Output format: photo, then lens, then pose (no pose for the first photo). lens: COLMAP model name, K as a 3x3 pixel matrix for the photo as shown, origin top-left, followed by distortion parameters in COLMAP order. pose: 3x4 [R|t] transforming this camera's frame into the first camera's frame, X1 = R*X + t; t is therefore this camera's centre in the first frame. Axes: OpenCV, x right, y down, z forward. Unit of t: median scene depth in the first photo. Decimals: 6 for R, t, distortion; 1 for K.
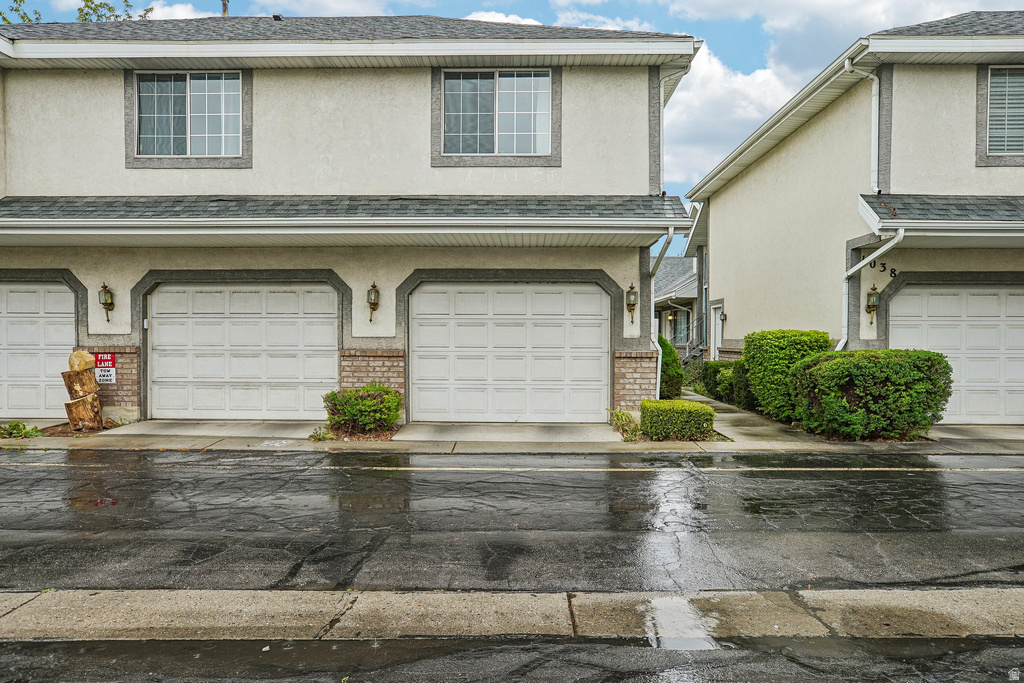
lens RADIAL K [[631.6, 0, 514.0], [0, 631.6, 345.0], [0, 0, 1]] dist [-0.011346, 0.005803]
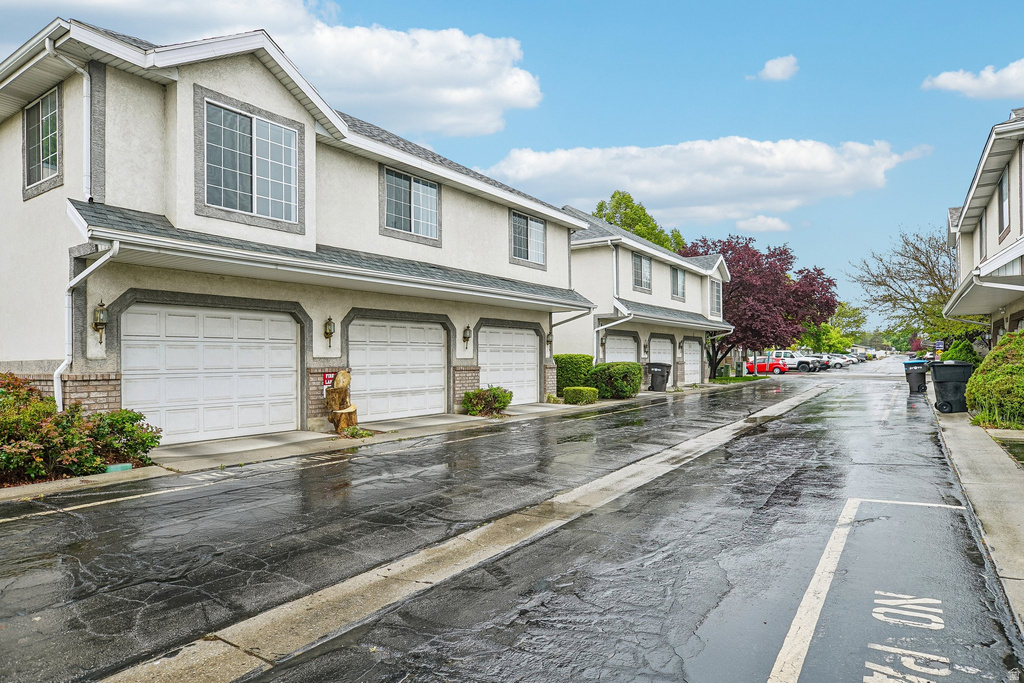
lens RADIAL K [[613.0, 0, 513.1], [0, 613.0, 347.9], [0, 0, 1]] dist [-0.005575, -0.000209]
pose [[0.549988, 0.007503, 0.835139, -1.469110], [0.016132, 0.999678, -0.019605, -0.006958], [-0.835017, 0.024255, 0.549690, 0.040840]]
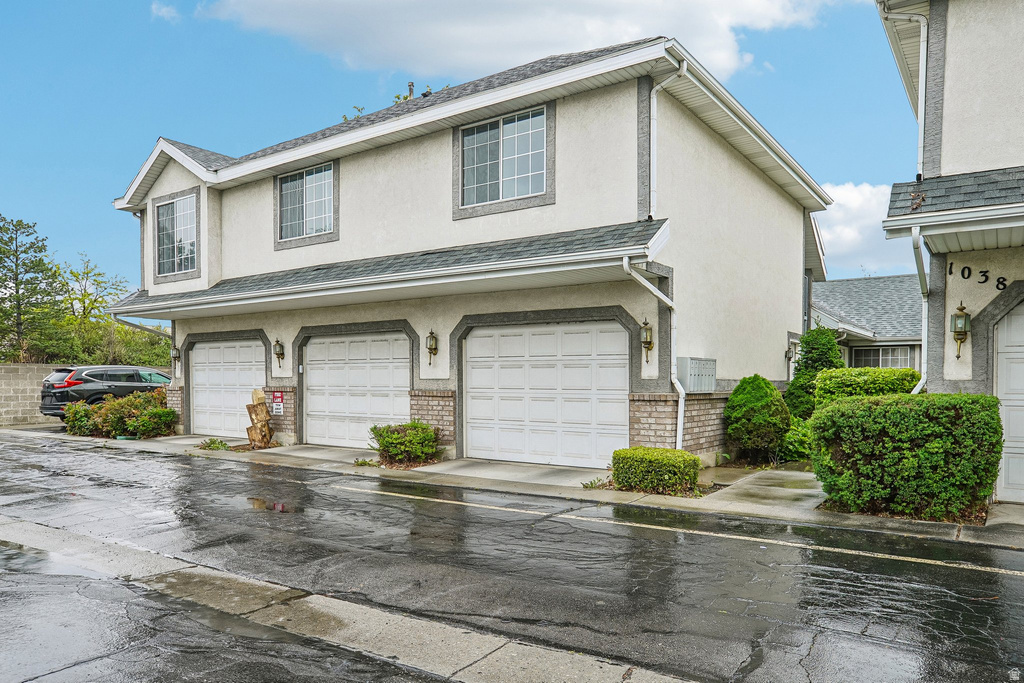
lens RADIAL K [[715.0, 0, 505.7], [0, 715.0, 394.9], [0, 0, 1]] dist [-0.005296, 0.008557]
pose [[0.823133, 0.009042, -0.567777, 0.597334], [-0.002183, 0.999916, 0.012759, -0.000717], [0.567844, -0.009262, 0.823084, 0.040870]]
